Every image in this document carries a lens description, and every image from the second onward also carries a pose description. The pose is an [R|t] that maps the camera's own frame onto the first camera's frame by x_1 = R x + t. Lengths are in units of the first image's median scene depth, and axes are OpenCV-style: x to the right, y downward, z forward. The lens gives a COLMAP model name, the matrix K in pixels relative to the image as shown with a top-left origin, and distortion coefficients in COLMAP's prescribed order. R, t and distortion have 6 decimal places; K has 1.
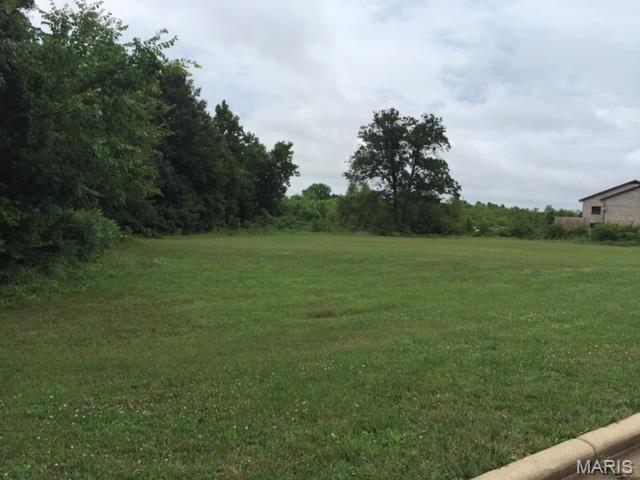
lens RADIAL K [[547.6, 0, 318.9], [0, 547.6, 241.5], [0, 0, 1]] dist [0.090798, -0.114841]
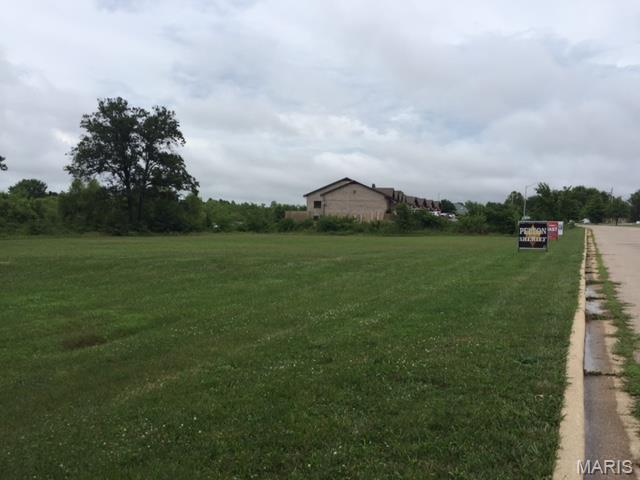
lens RADIAL K [[547.6, 0, 318.9], [0, 547.6, 241.5], [0, 0, 1]] dist [0.090798, -0.114841]
pose [[0.887920, -0.050875, 0.457176, -0.007223], [0.048502, 0.998680, 0.016934, -0.000488], [-0.457433, 0.007138, 0.889215, 0.022996]]
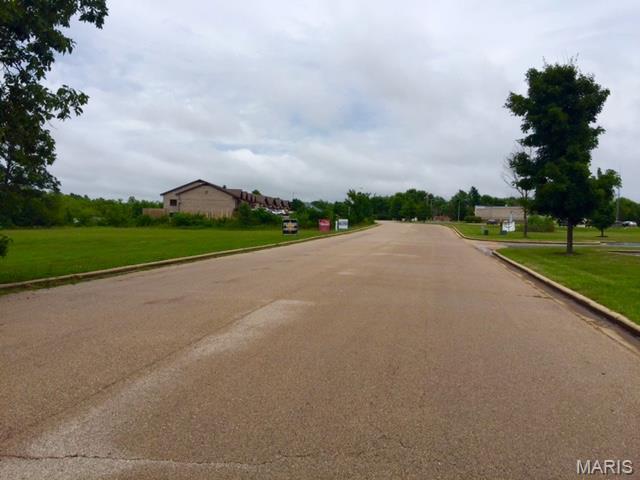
lens RADIAL K [[547.6, 0, 318.9], [0, 547.6, 241.5], [0, 0, 1]] dist [0.090798, -0.114841]
pose [[0.750528, -0.056139, 0.658450, -0.089739], [0.044535, 0.998417, 0.034362, 0.003963], [-0.659336, 0.003535, 0.751840, -0.172234]]
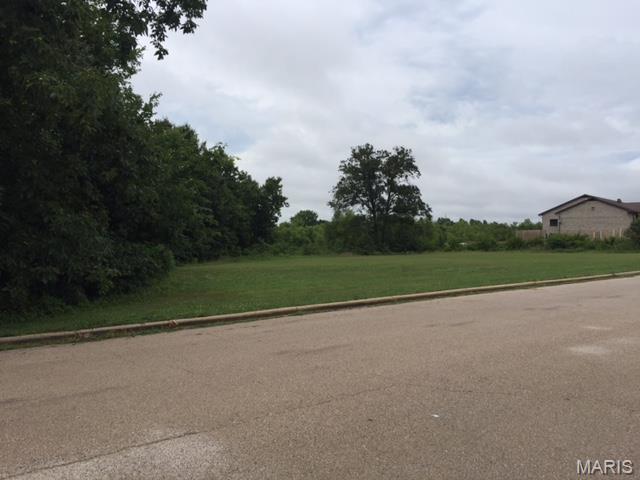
lens RADIAL K [[547.6, 0, 318.9], [0, 547.6, 241.5], [0, 0, 1]] dist [0.090798, -0.114841]
pose [[0.998190, -0.056076, 0.021723, -0.003235], [0.057007, 0.997363, -0.044911, 0.005963], [-0.019148, 0.046068, 0.998755, -0.126437]]
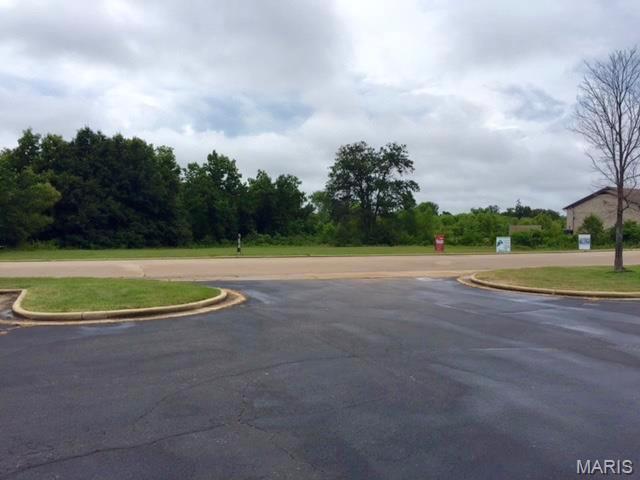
lens RADIAL K [[547.6, 0, 318.9], [0, 547.6, 241.5], [0, 0, 1]] dist [0.090798, -0.114841]
pose [[0.943092, -0.032463, -0.330945, 0.436754], [0.020027, 0.998962, -0.040920, 0.024044], [0.331929, 0.031963, 0.942763, -0.155121]]
